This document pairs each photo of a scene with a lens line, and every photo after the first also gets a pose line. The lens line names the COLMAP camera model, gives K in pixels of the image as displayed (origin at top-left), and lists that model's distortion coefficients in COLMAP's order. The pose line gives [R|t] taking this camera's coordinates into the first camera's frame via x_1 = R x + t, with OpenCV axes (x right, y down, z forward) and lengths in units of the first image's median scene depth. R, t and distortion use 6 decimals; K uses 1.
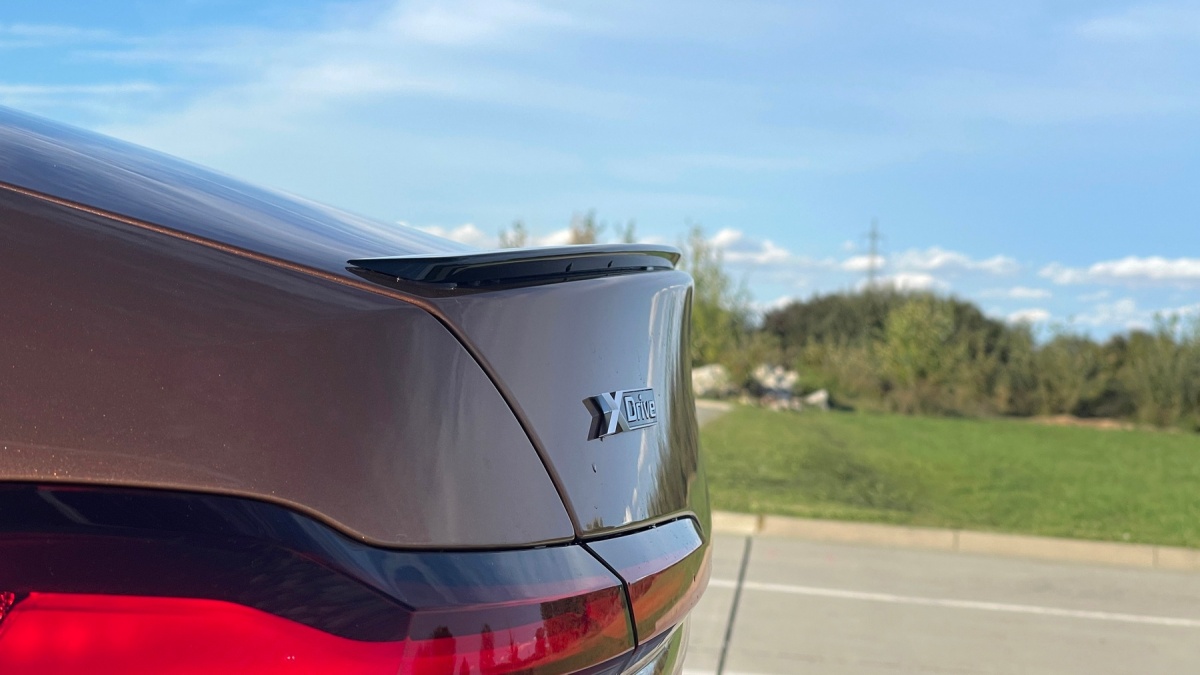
lens RADIAL K [[2278.3, 0, 600.0], [0, 2278.3, 337.5], [0, 0, 1]] dist [0.172889, 0.423196]
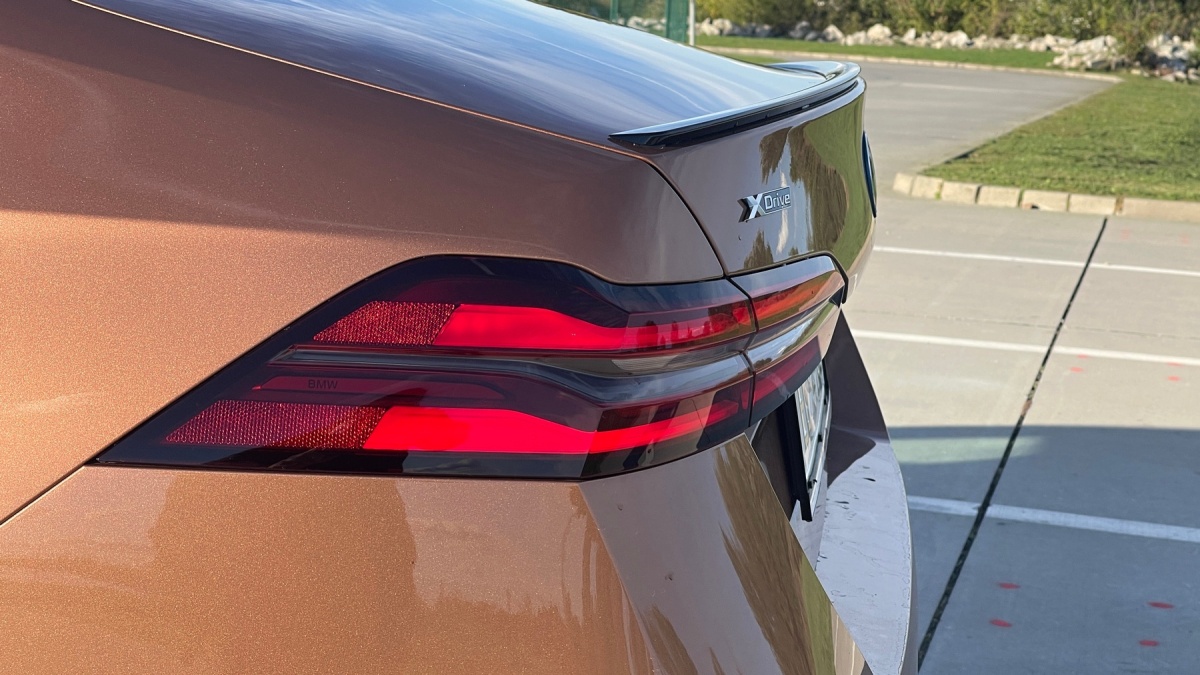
lens RADIAL K [[2260.6, 0, 600.0], [0, 2260.6, 337.5], [0, 0, 1]] dist [0.205279, 0.495629]
pose [[0.985839, 0.007585, -0.167523, 0.190726], [0.016267, 0.989940, 0.140552, -0.122590], [0.166904, -0.141286, 0.975798, -0.841766]]
